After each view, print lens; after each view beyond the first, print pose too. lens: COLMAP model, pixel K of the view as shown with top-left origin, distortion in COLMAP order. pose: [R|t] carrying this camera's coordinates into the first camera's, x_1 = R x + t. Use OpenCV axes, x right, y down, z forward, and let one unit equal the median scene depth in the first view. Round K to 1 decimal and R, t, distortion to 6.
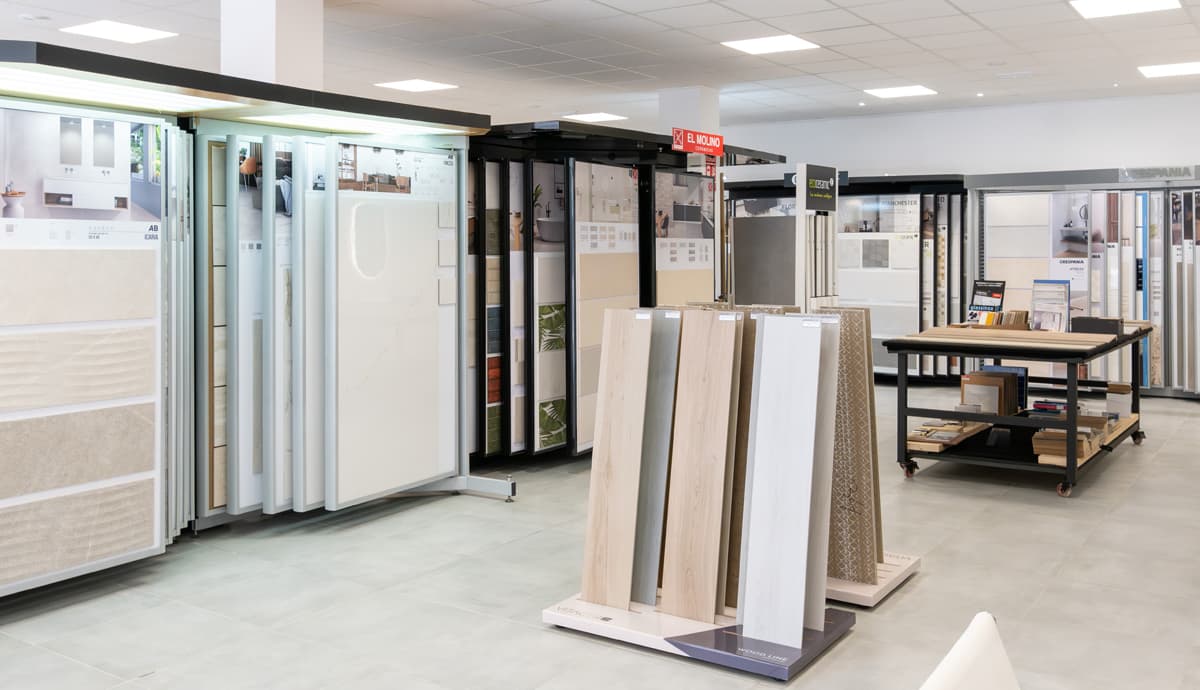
lens RADIAL K [[1098.3, 0, 589.4], [0, 1098.3, 258.6], [0, 0, 1]] dist [0.006034, -0.000385]
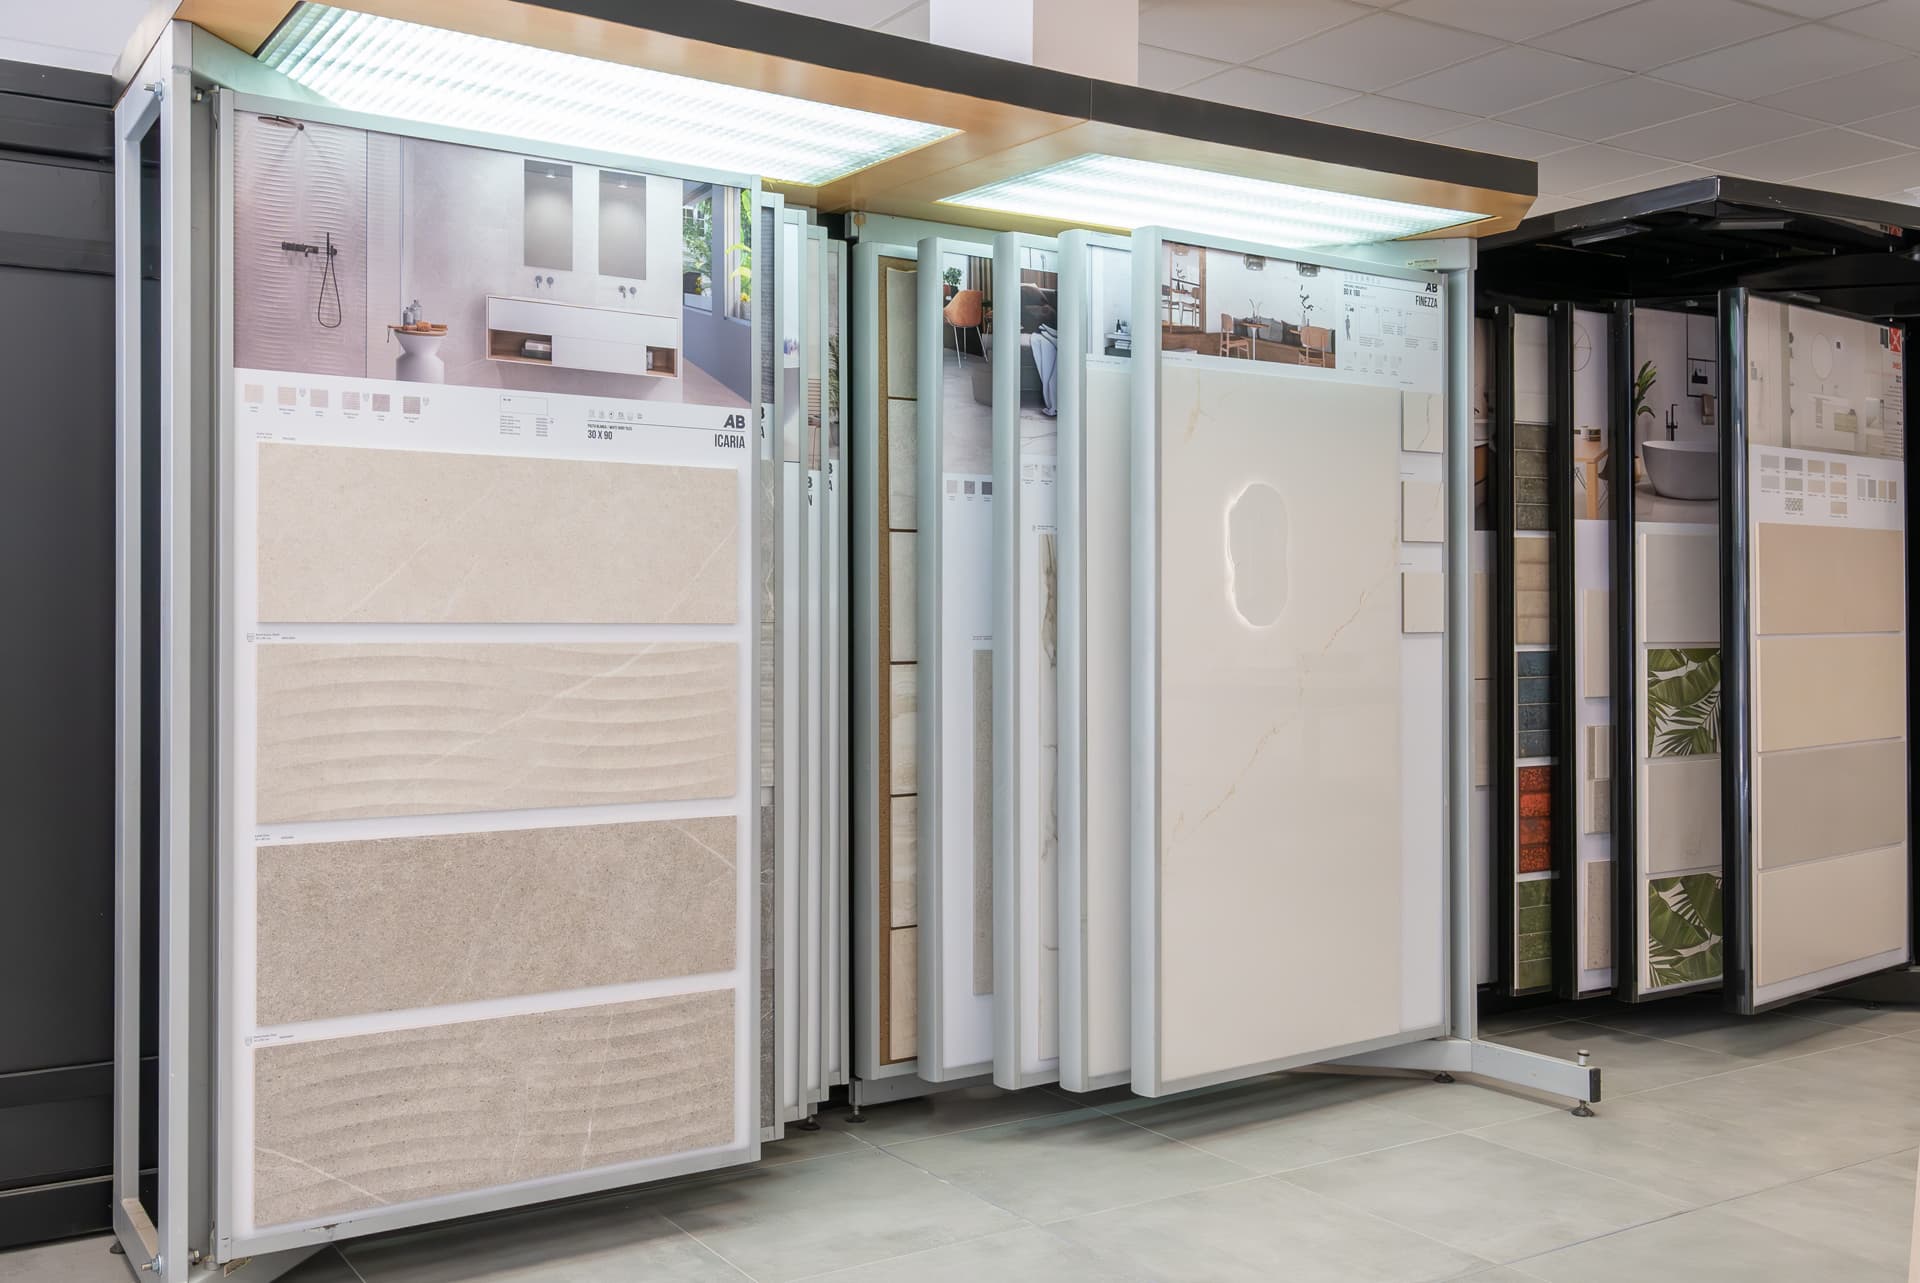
lens RADIAL K [[1735.7, 0, 822.4], [0, 1735.7, 632.0], [0, 0, 1]] dist [0.012093, -0.015130]
pose [[0.901225, -0.000020, -0.433352, -0.053495], [-0.002250, 0.999986, -0.004727, 0.050776], [0.433346, 0.005235, 0.901212, 0.329089]]
